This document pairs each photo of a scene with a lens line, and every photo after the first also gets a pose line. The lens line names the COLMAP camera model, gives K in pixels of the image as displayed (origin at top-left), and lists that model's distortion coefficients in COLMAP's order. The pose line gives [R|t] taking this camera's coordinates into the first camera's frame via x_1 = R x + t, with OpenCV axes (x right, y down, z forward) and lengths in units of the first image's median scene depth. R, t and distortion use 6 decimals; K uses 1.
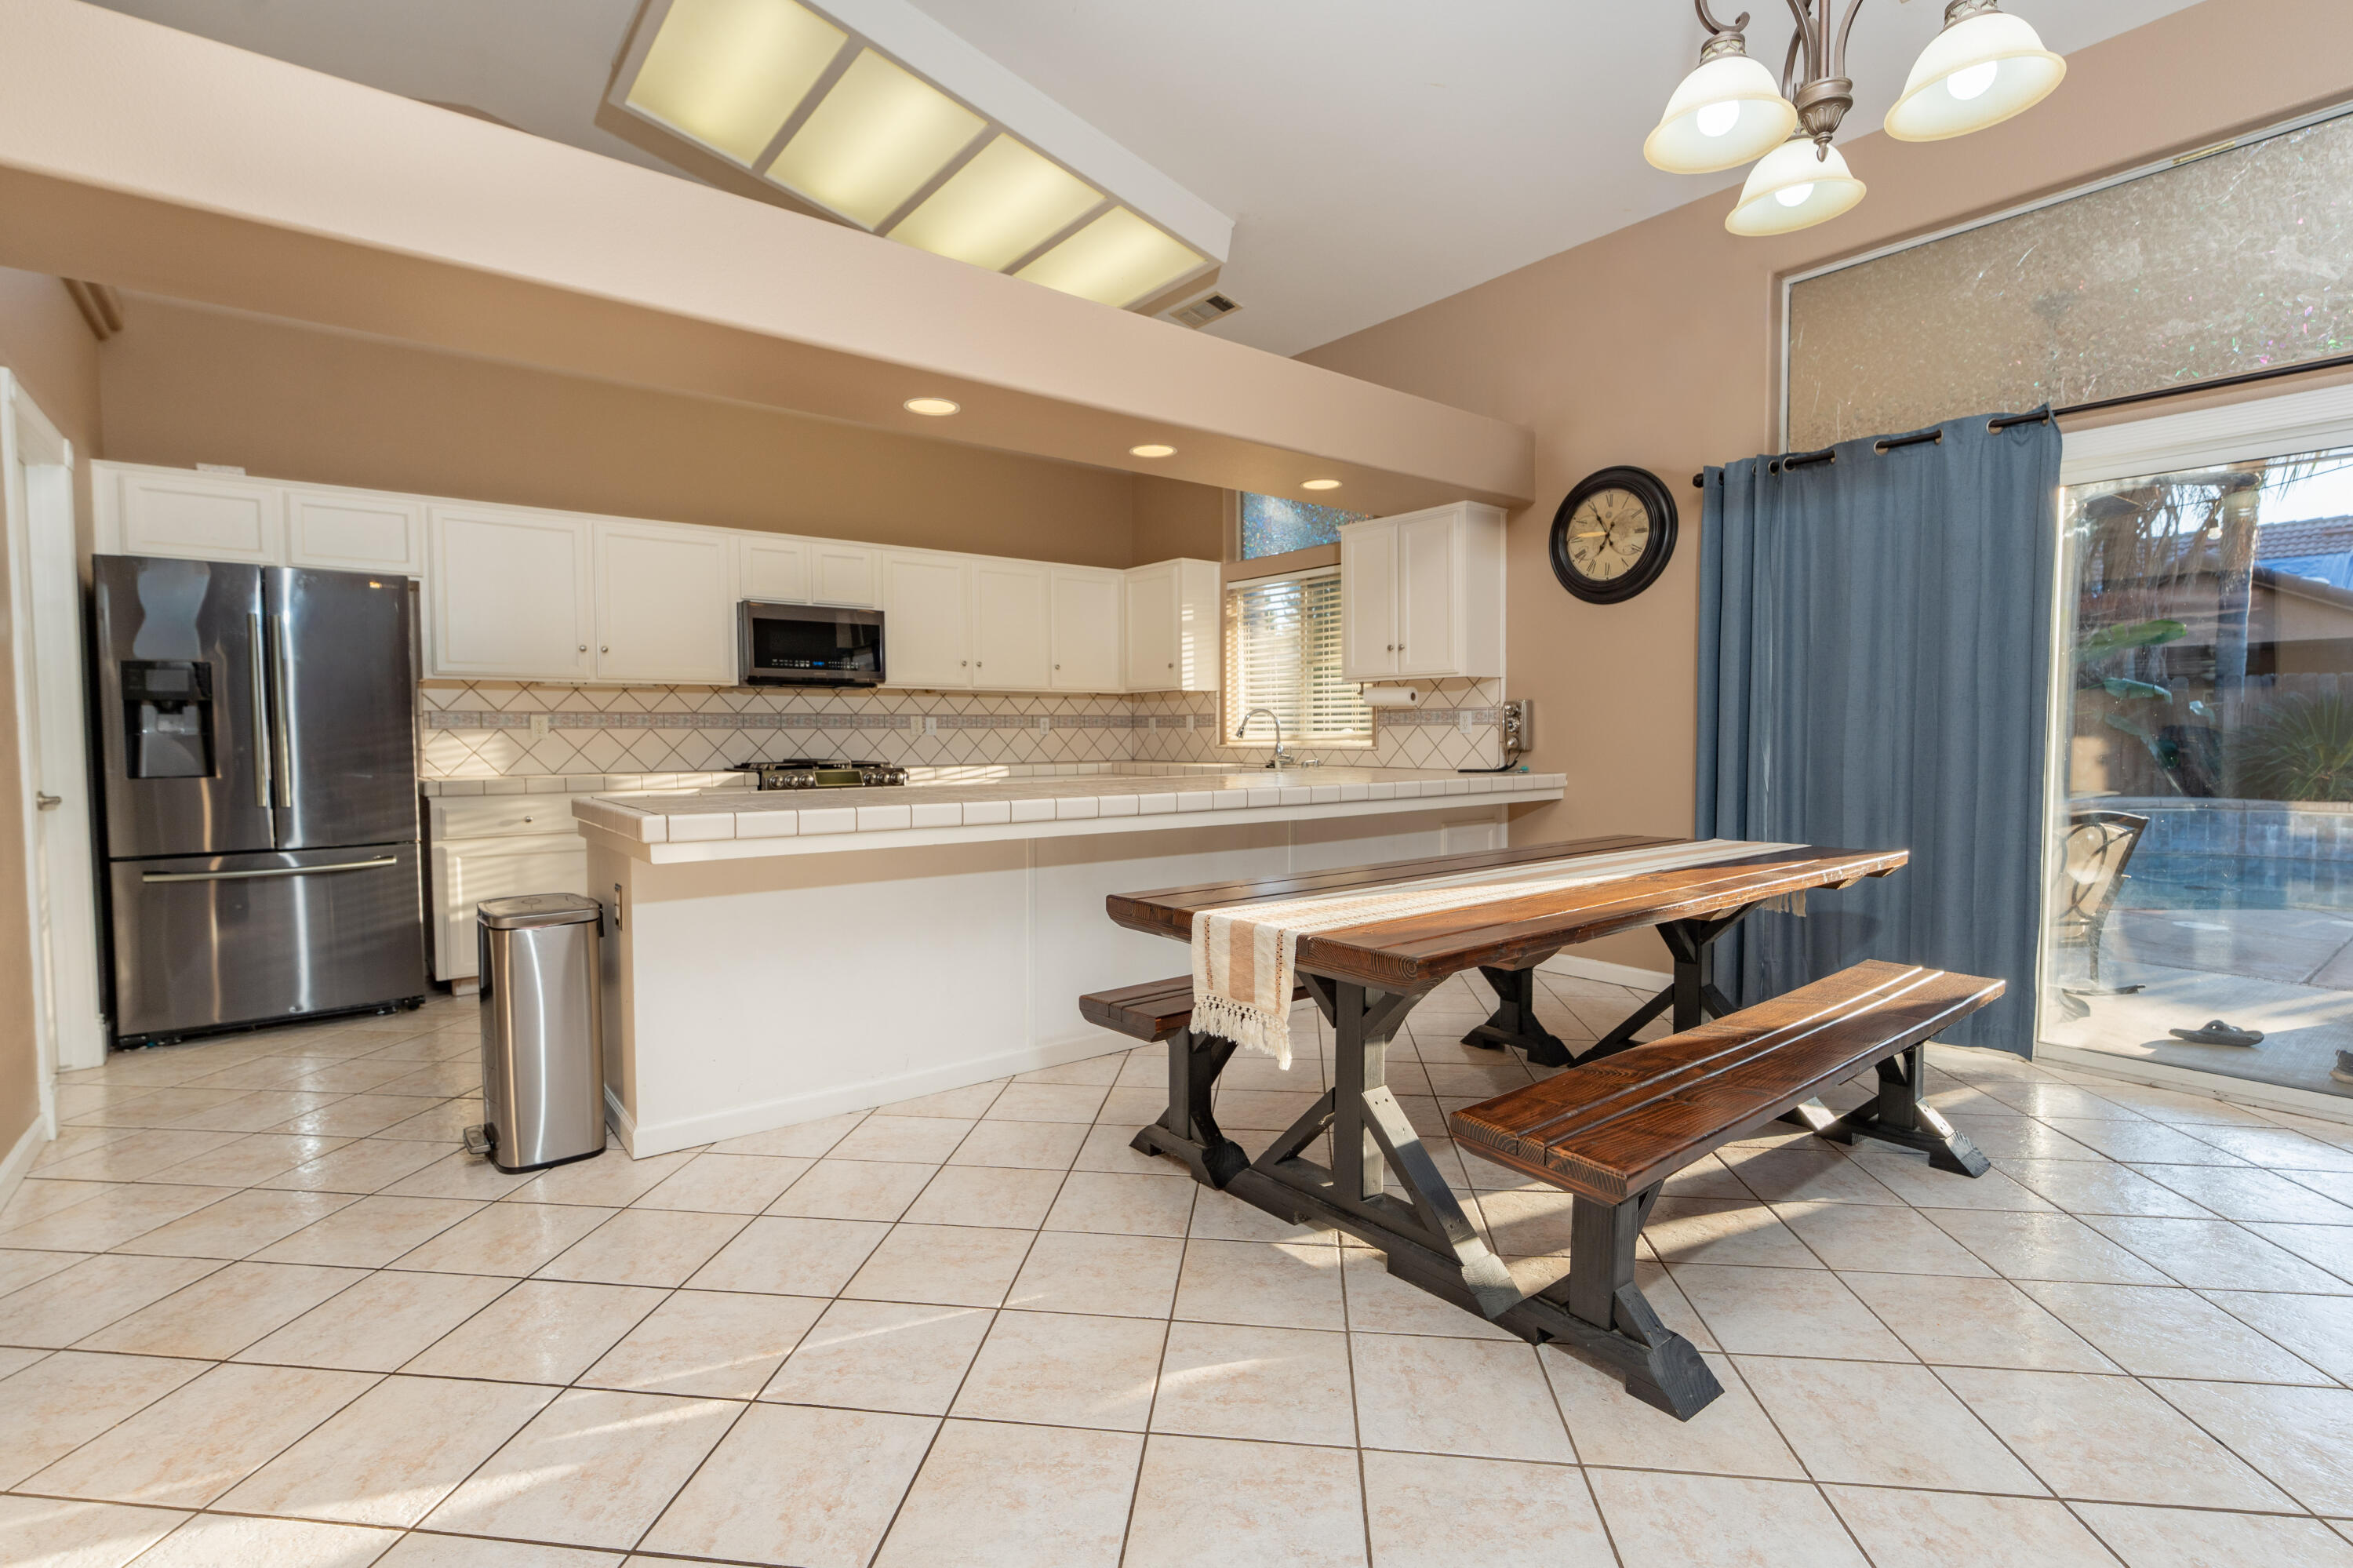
lens RADIAL K [[1101.8, 0, 1171.2], [0, 1101.8, 771.7], [0, 0, 1]] dist [-0.004749, -0.000253]
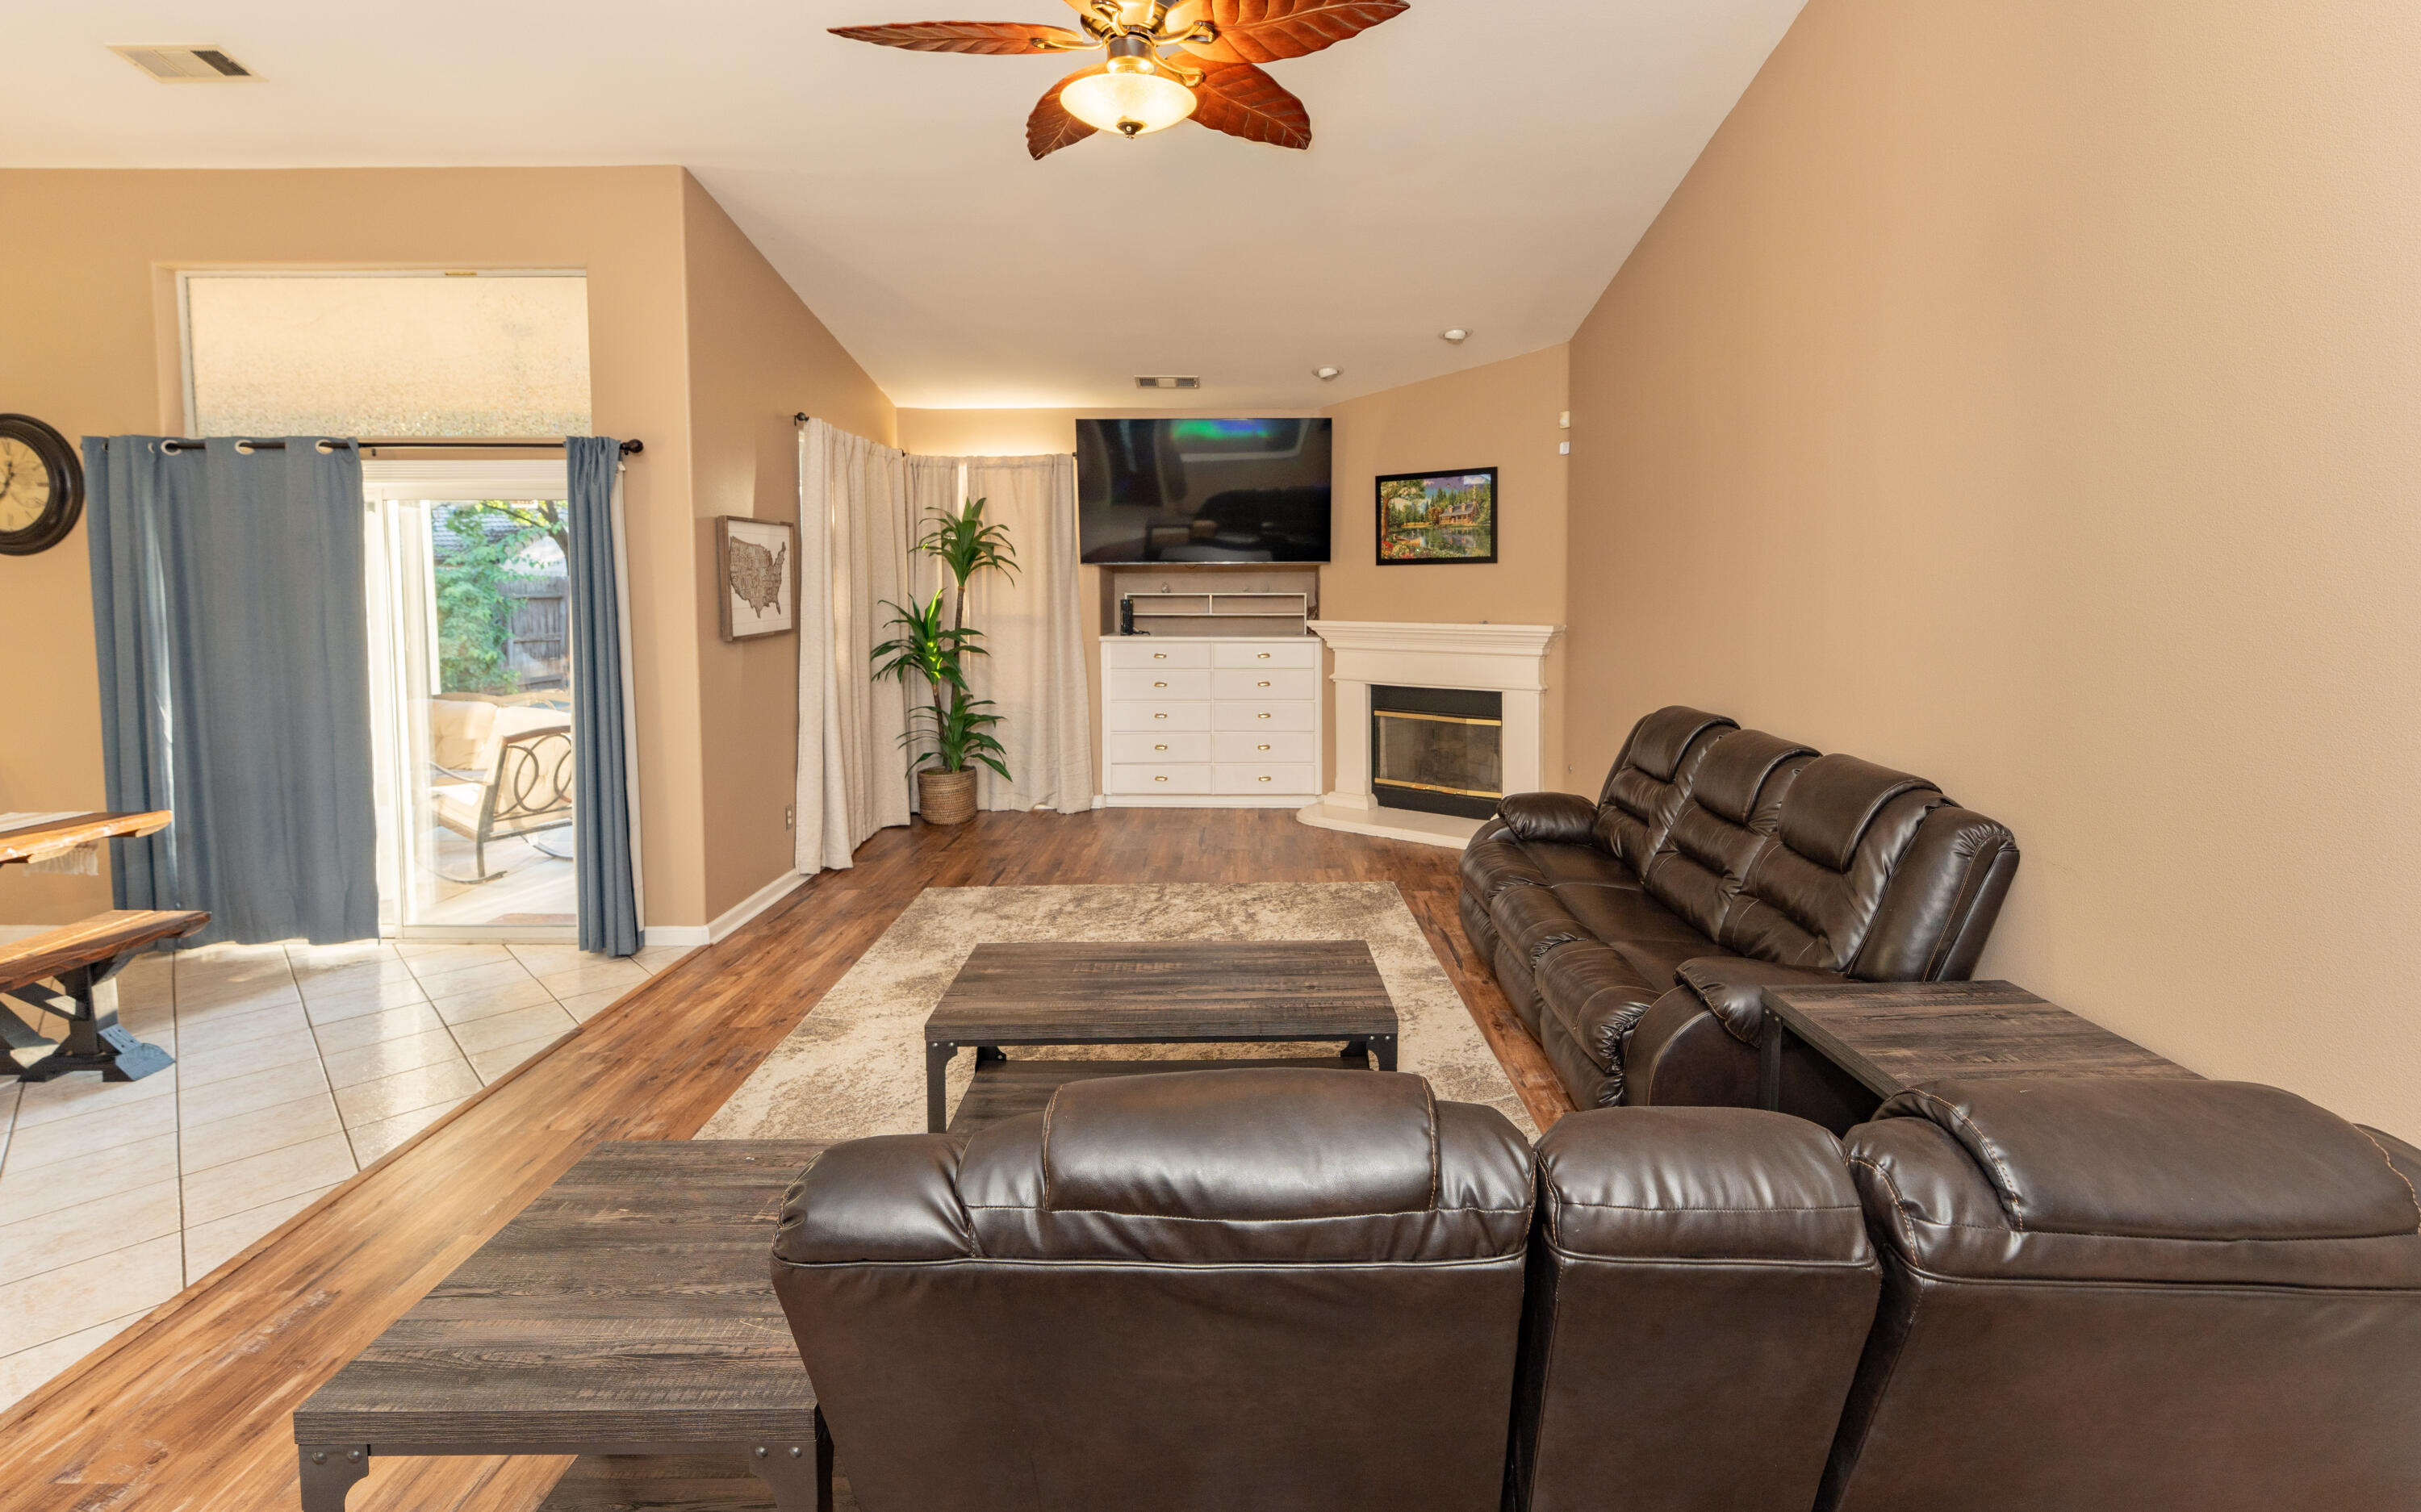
lens RADIAL K [[1077.4, 0, 1252.4], [0, 1077.4, 639.6], [0, 0, 1]] dist [0.002387, -0.000283]
pose [[0.610091, -0.042760, 0.791177, 0.307670], [0.030509, 0.999070, 0.030469, -0.075635], [-0.791744, 0.005550, 0.610828, -0.426636]]
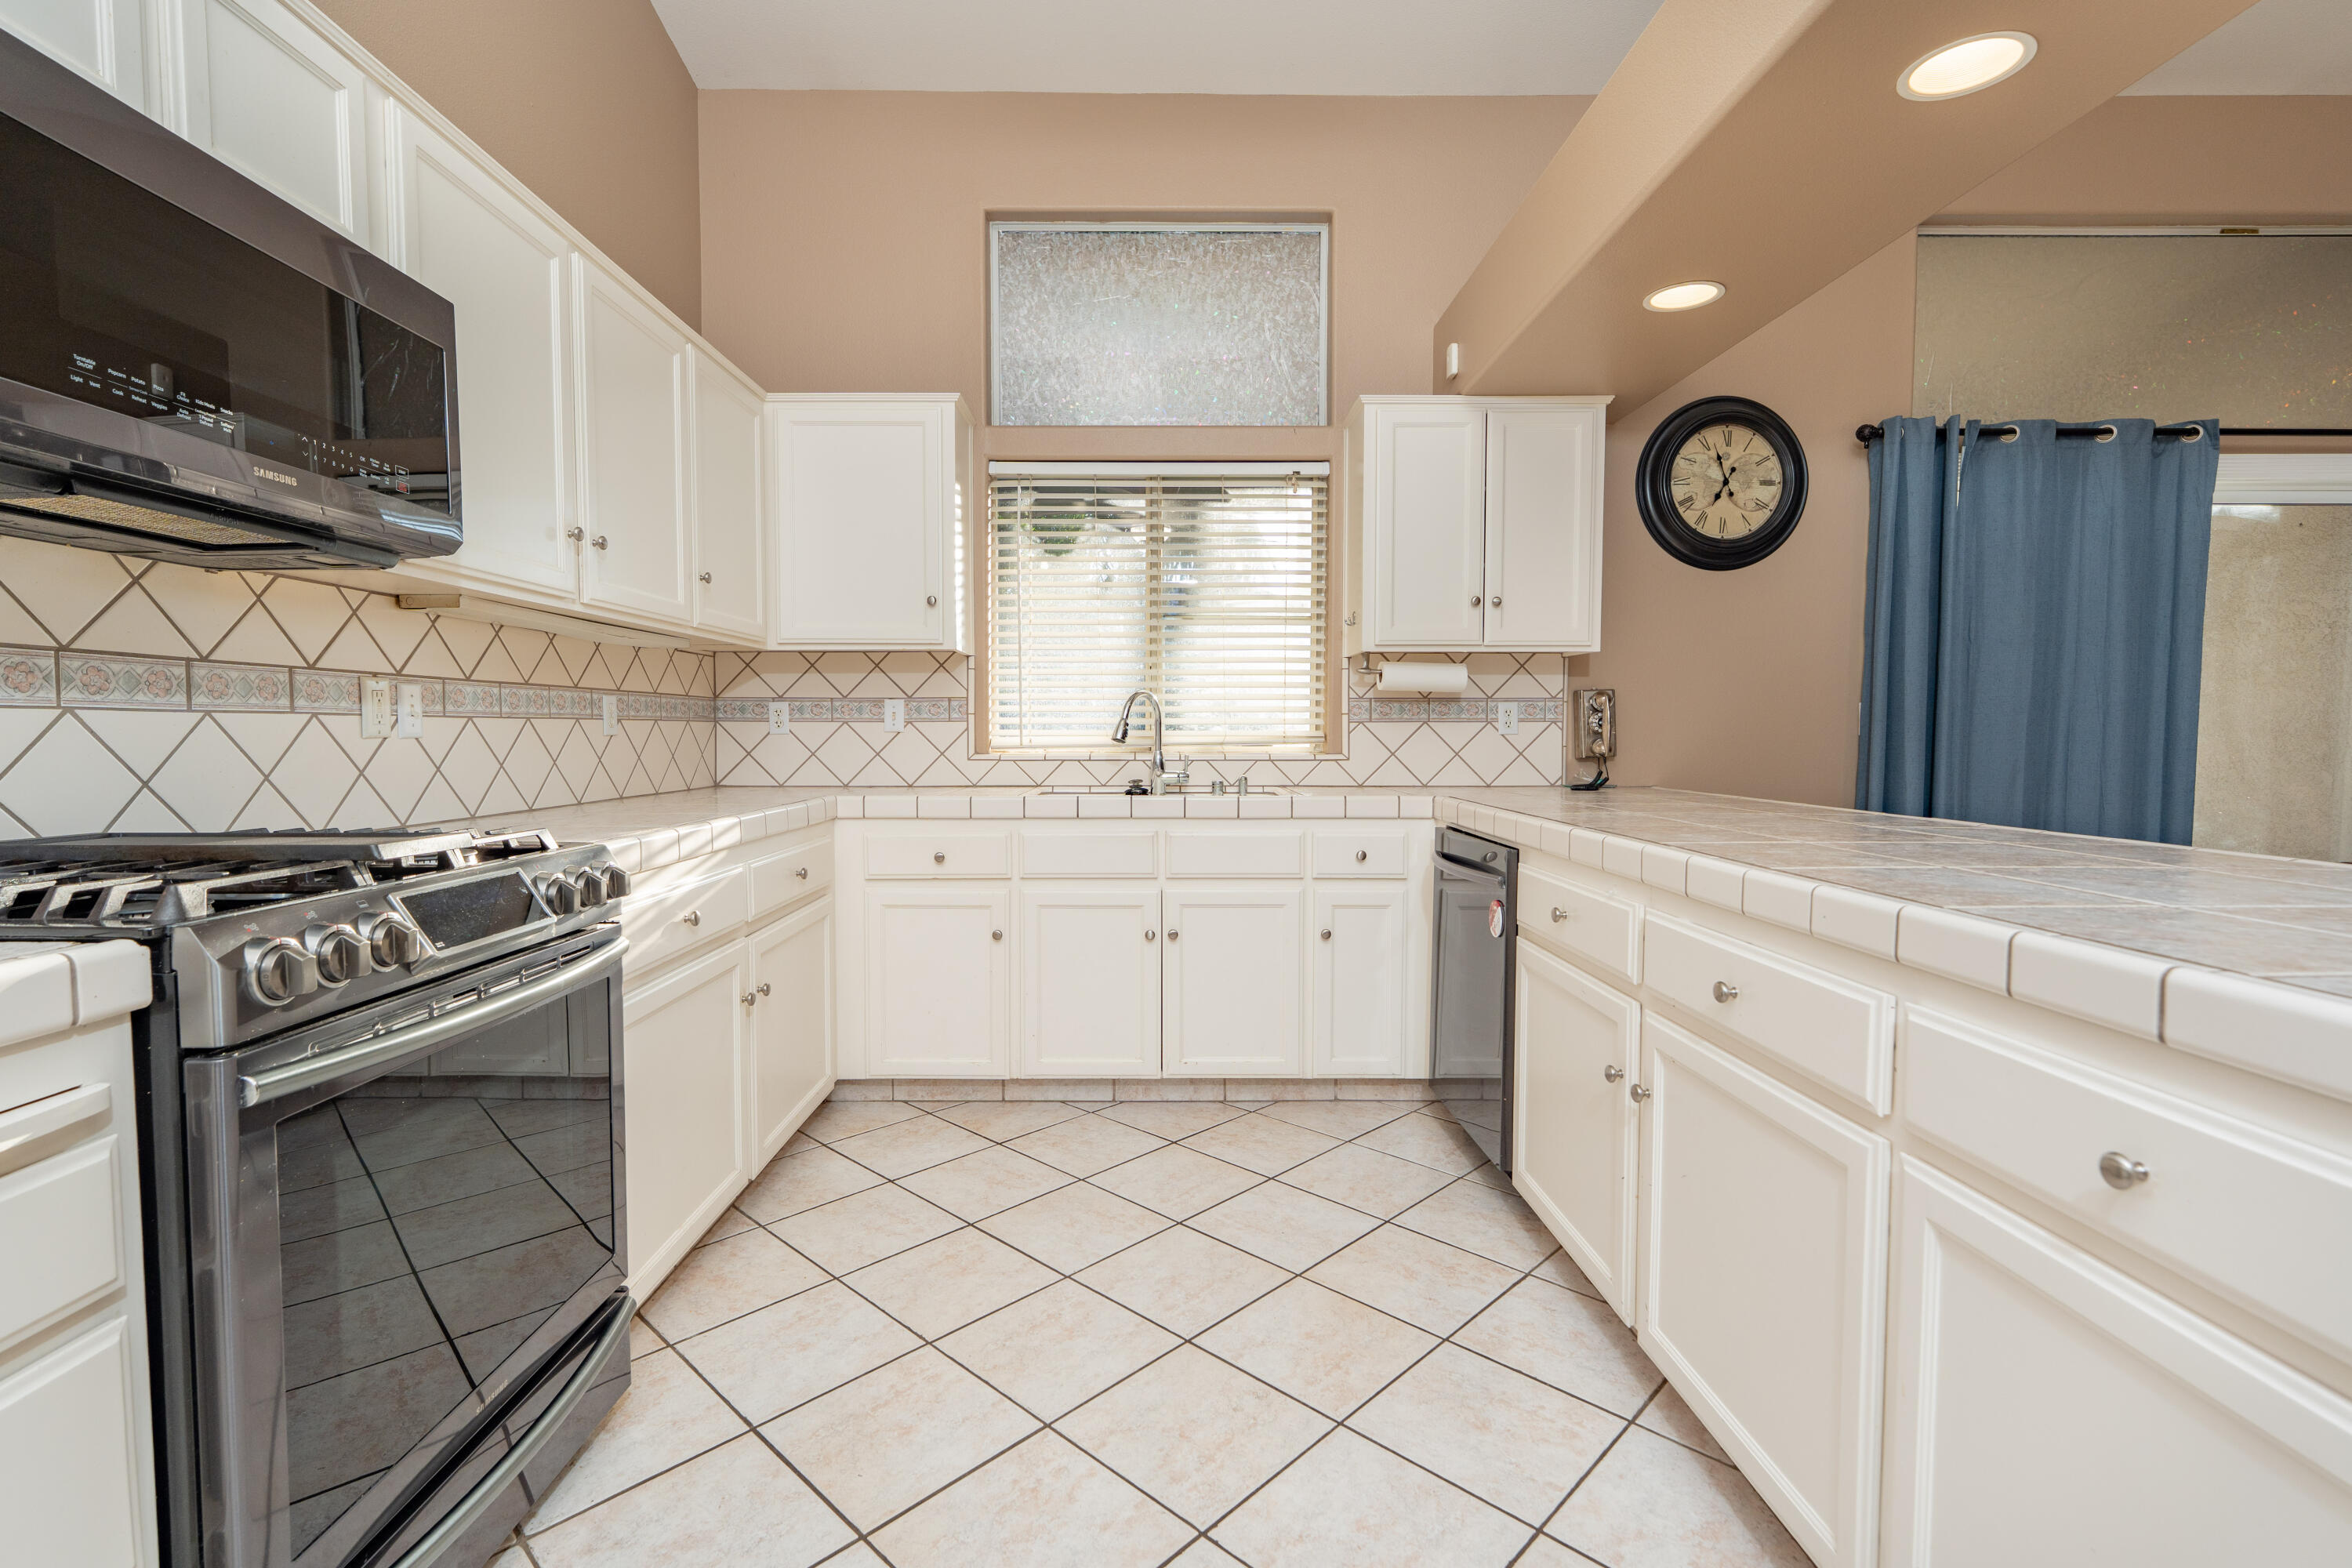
lens RADIAL K [[1101.3, 0, 1159.7], [0, 1101.3, 780.1], [0, 0, 1]] dist [-0.004749, -0.000253]
pose [[0.613459, -0.029802, 0.789164, -0.473691], [0.026363, 0.999504, 0.017252, -0.026445], [-0.789287, 0.010222, 0.613940, 0.835335]]
